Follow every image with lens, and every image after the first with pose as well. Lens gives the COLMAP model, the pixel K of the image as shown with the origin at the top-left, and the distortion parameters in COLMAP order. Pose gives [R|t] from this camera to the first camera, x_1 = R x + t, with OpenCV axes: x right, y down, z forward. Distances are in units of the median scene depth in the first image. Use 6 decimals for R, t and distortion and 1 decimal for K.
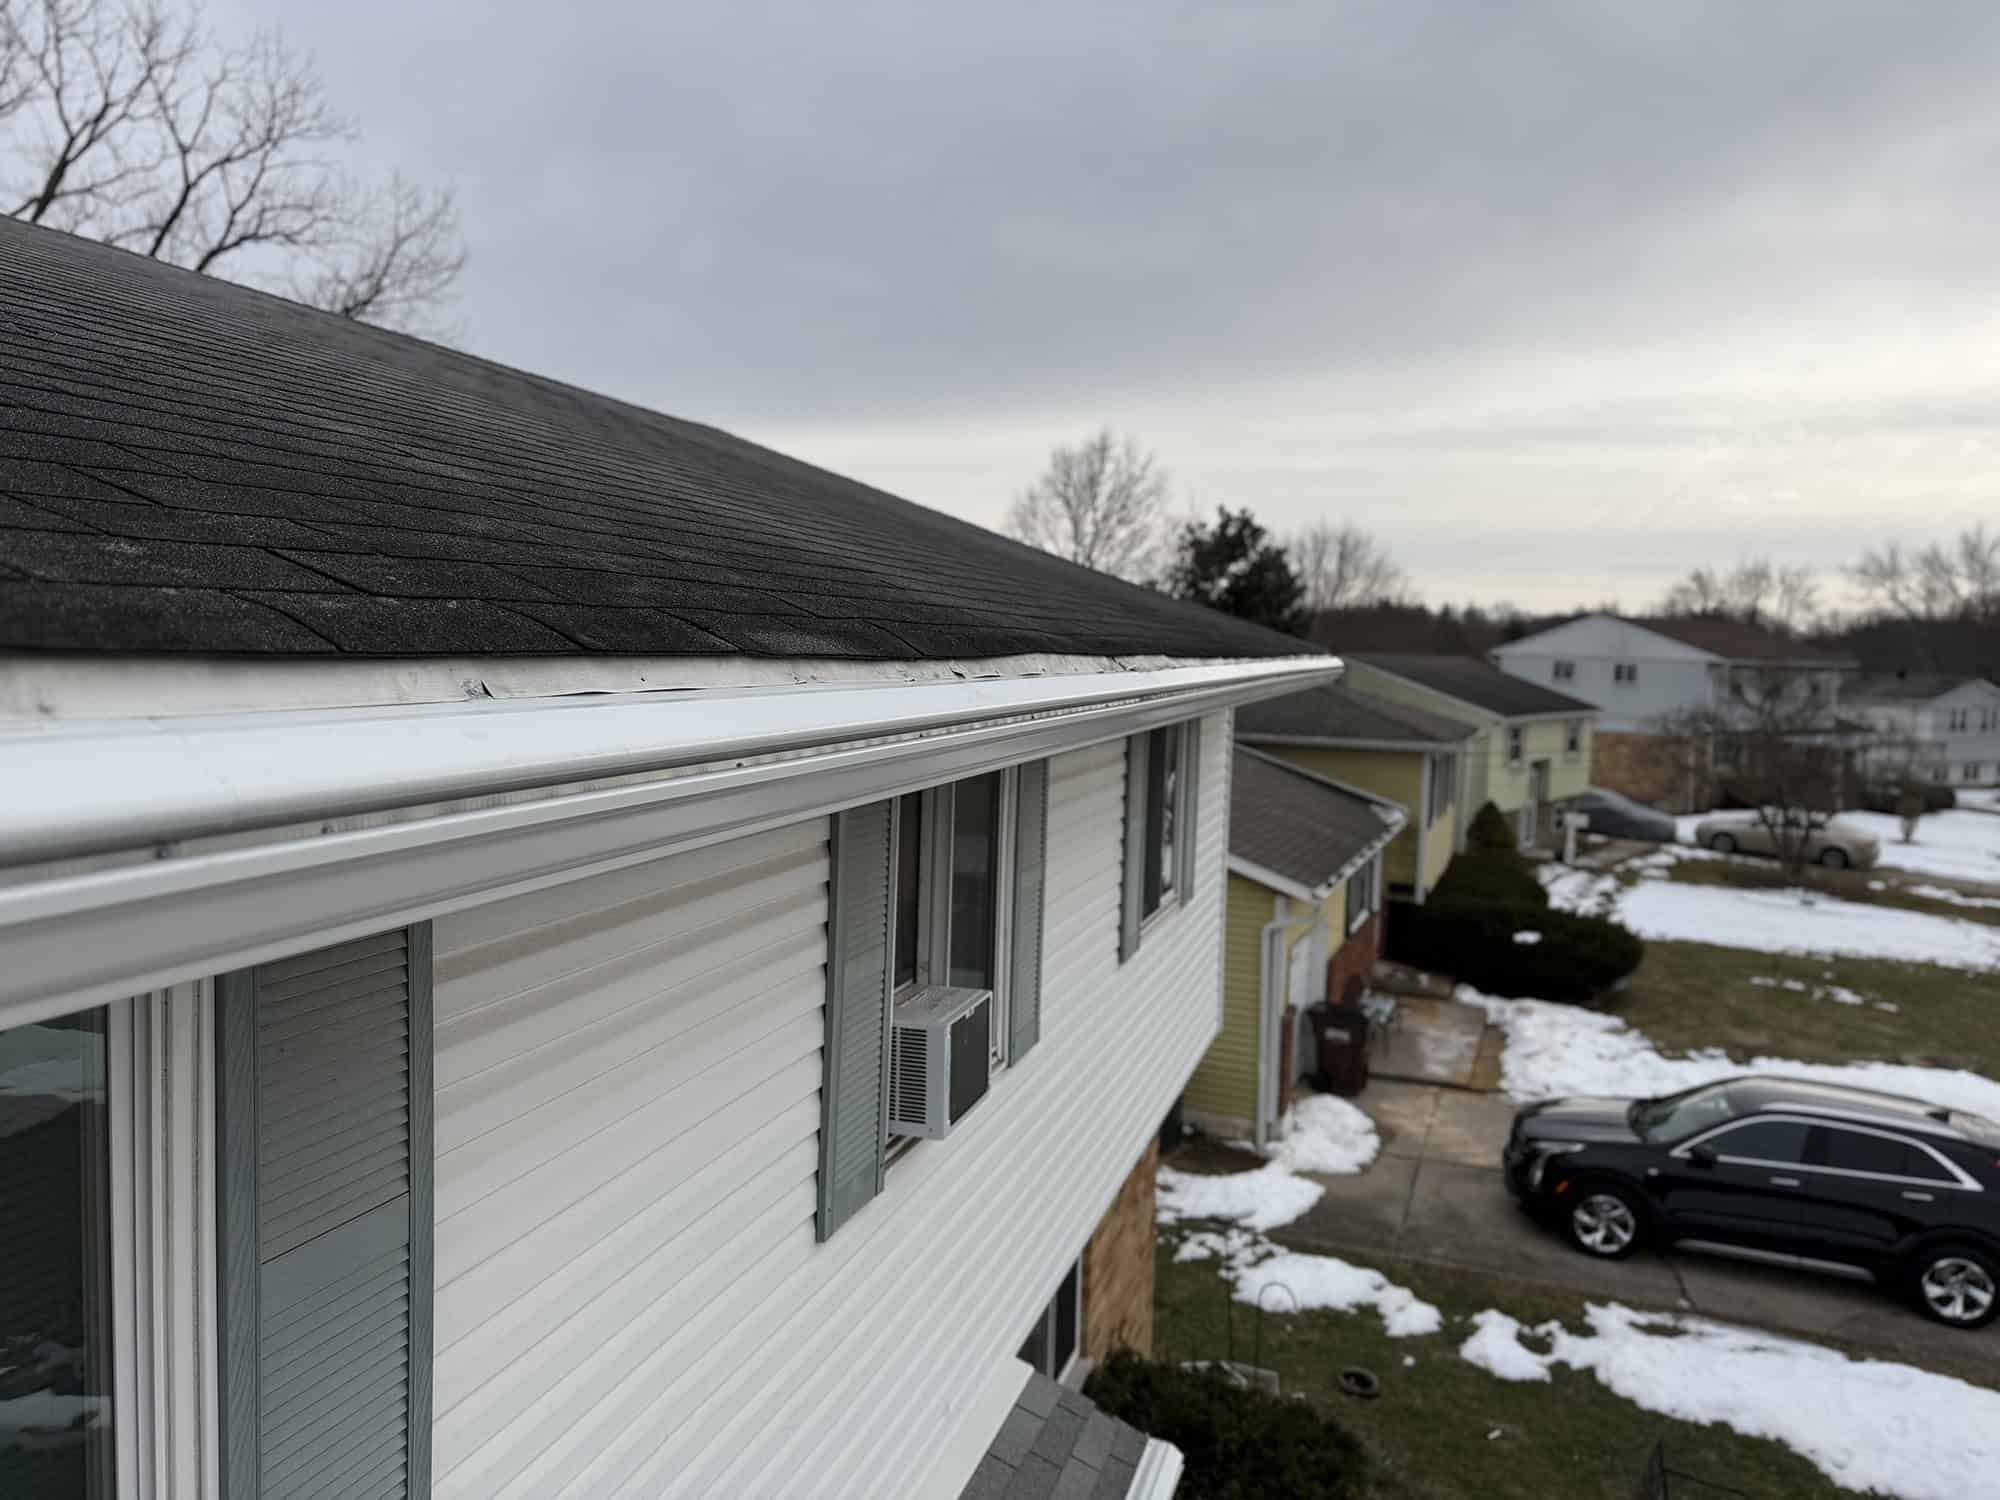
lens RADIAL K [[1397.0, 0, 1000.0], [0, 1397.0, 750.0], [0, 0, 1]] dist [0.071177, -0.091159]
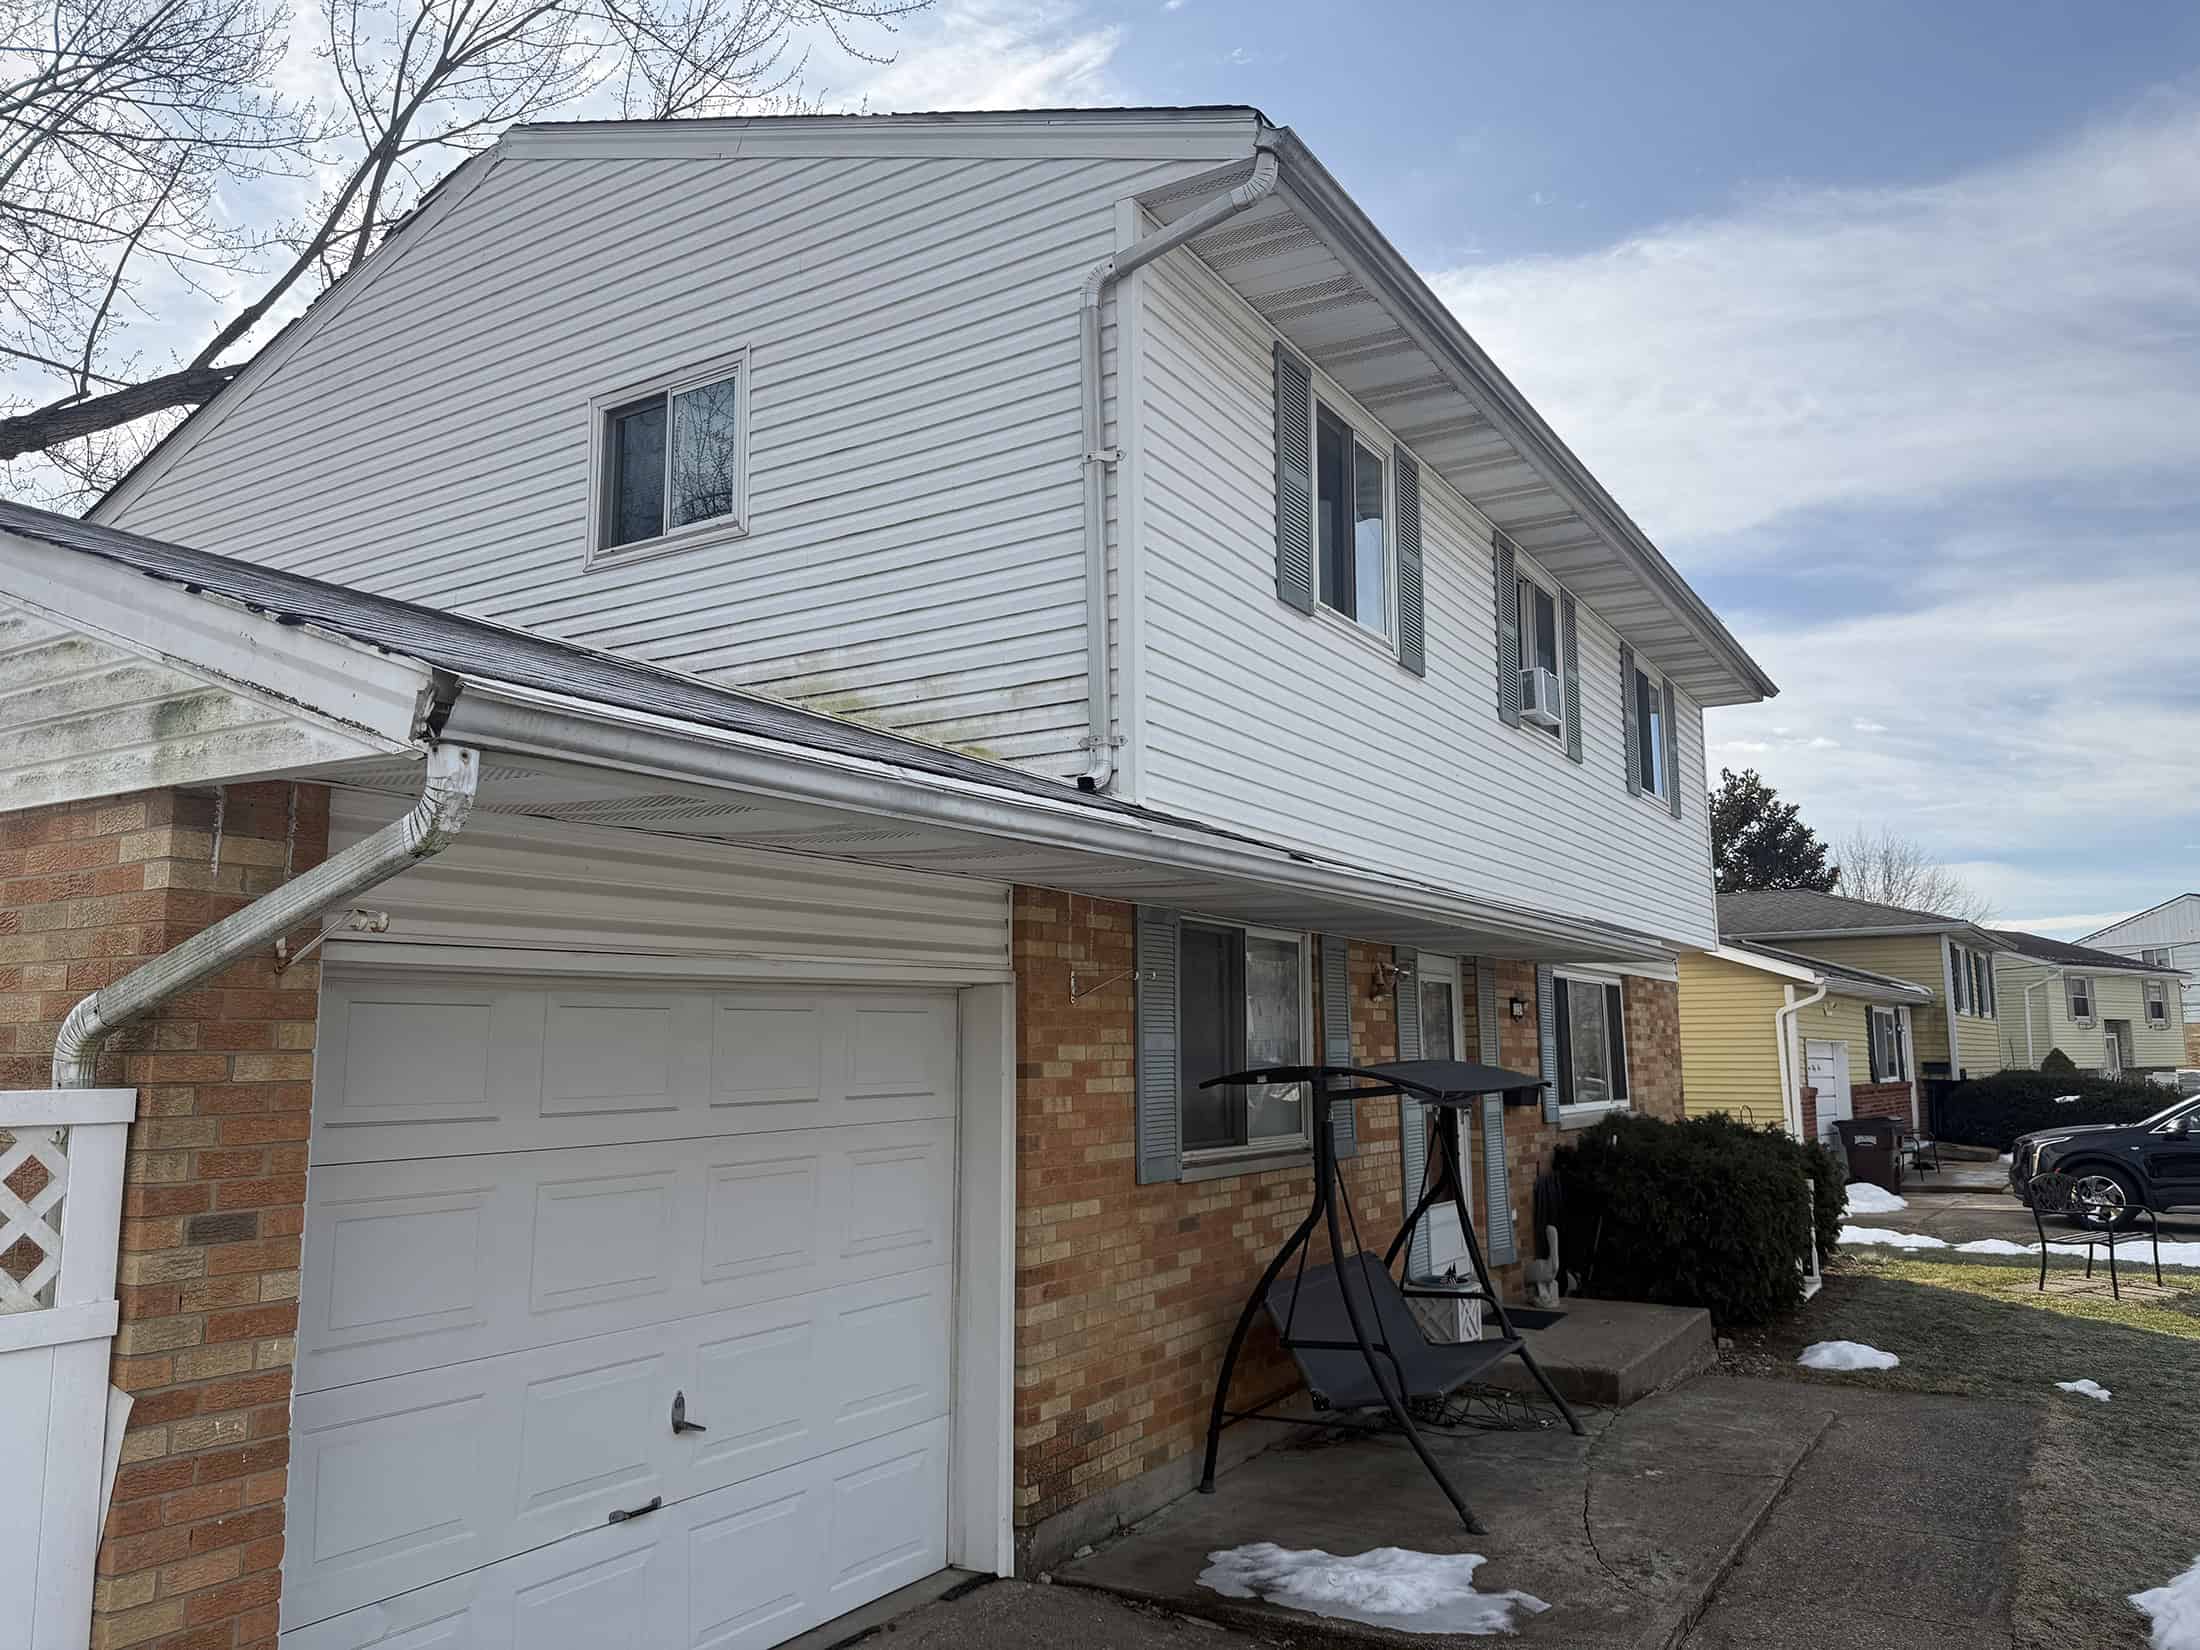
lens RADIAL K [[1522.0, 0, 1100.0], [0, 1522.0, 825.0], [0, 0, 1]] dist [0.126916, -0.219275]
pose [[0.968500, -0.064884, -0.240412, -0.032058], [0.010816, 0.975507, -0.219702, 0.179192], [0.248779, 0.210181, 0.945480, -0.308344]]
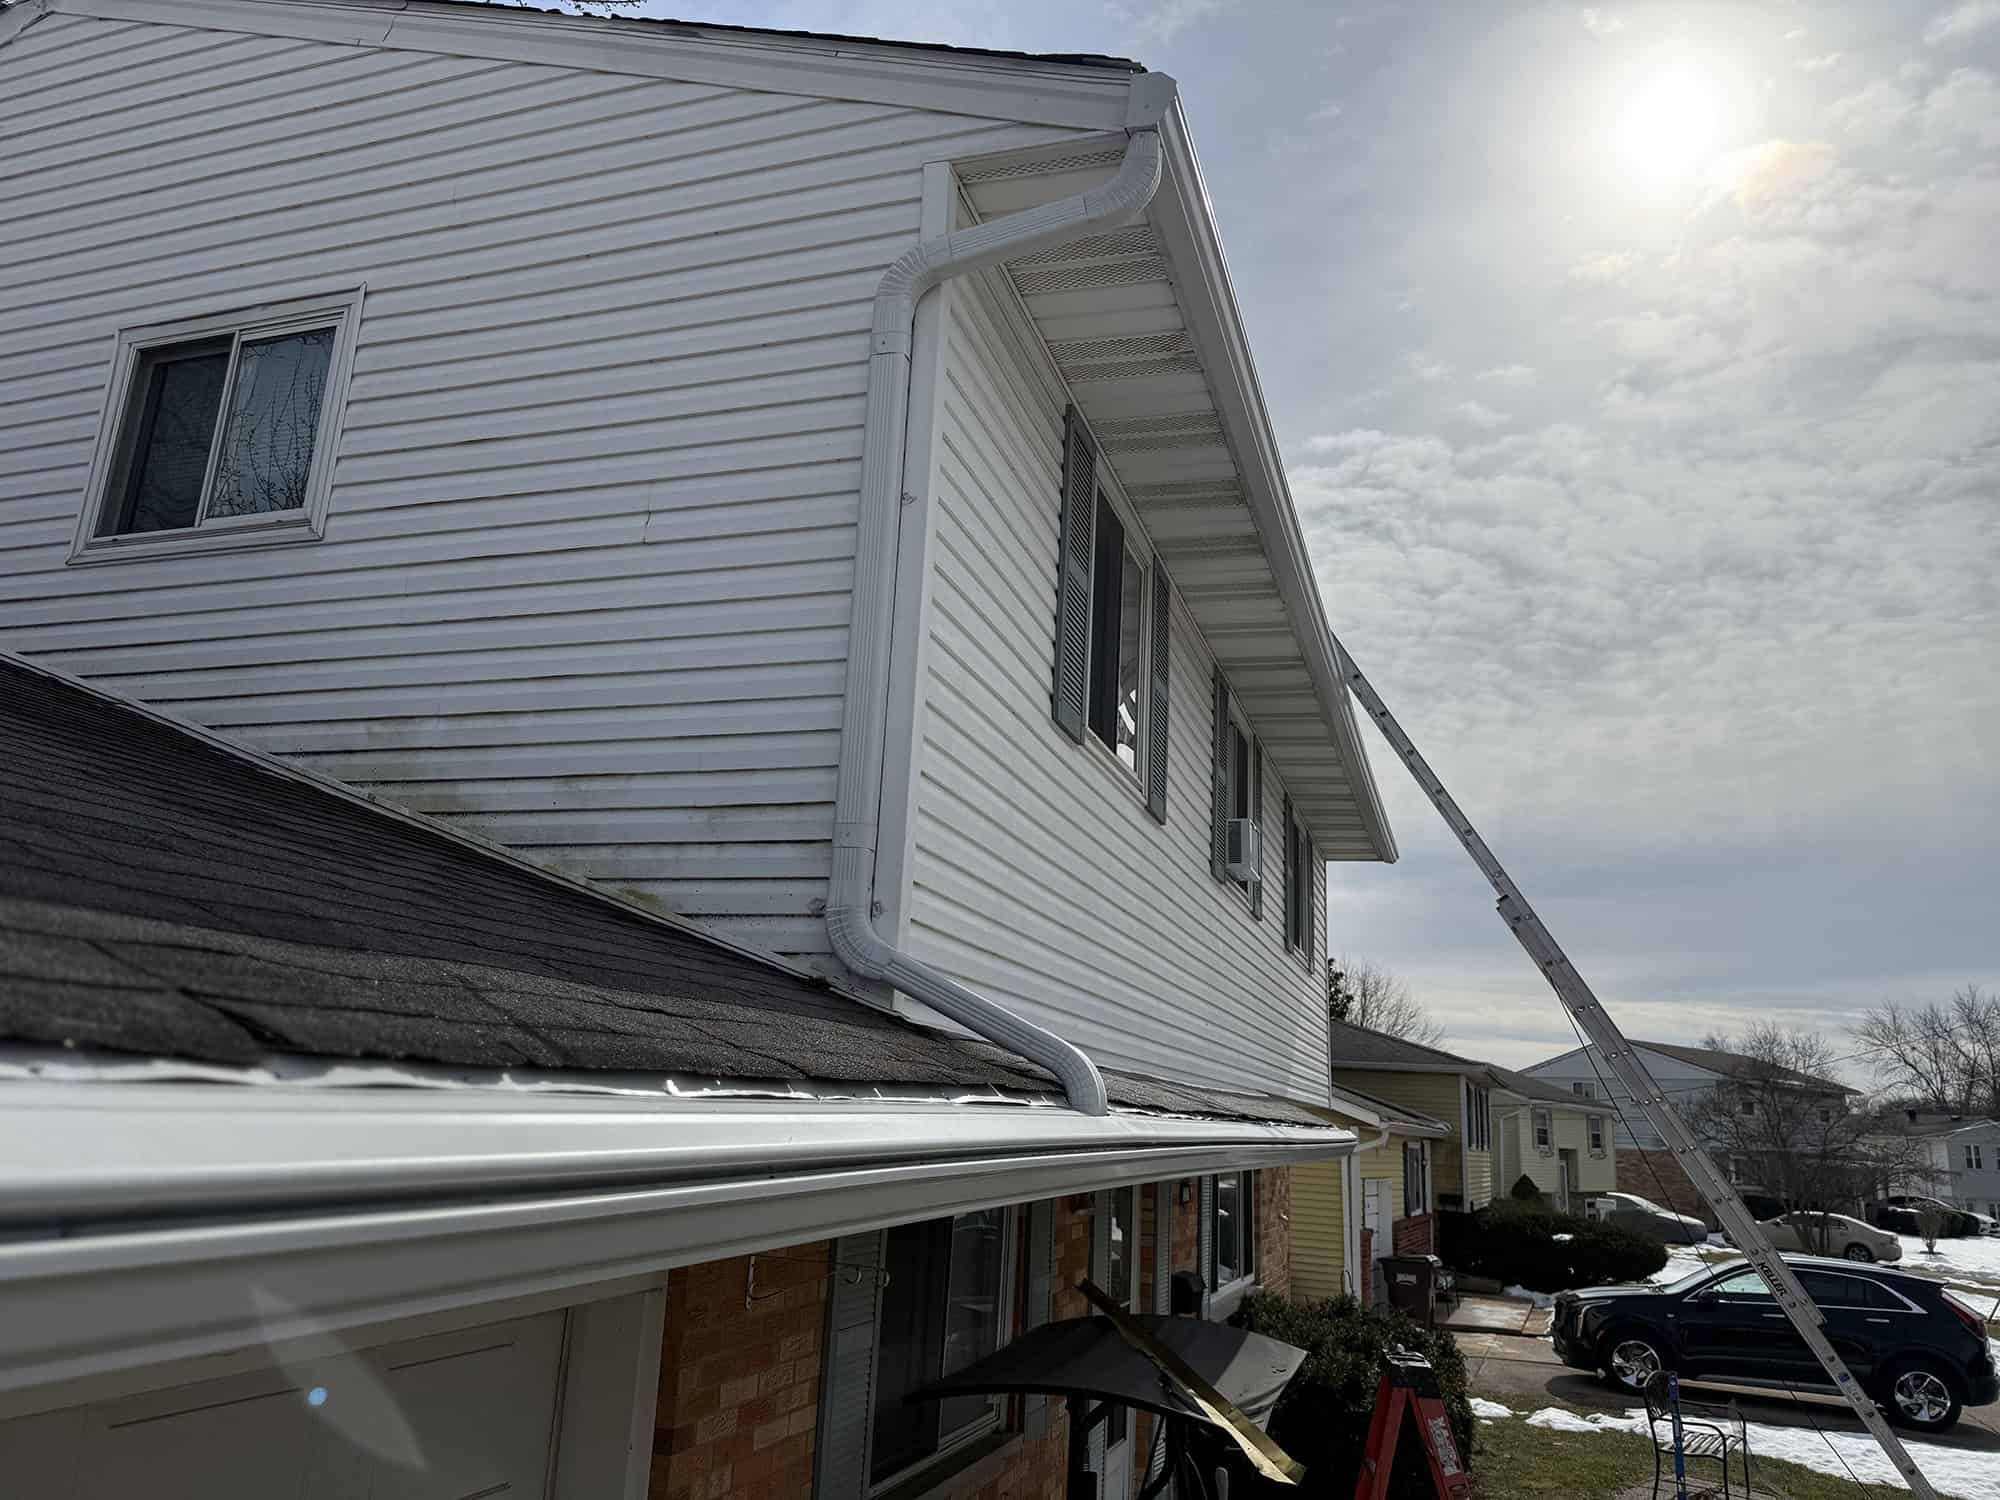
lens RADIAL K [[1383.6, 0, 1000.0], [0, 1383.6, 750.0], [0, 0, 1]] dist [0.126916, -0.219275]
pose [[0.999677, 0.020952, -0.014364, -0.075806], [-0.024479, 0.945646, -0.324275, 0.140193], [0.006789, 0.324522, 0.945854, -0.215993]]
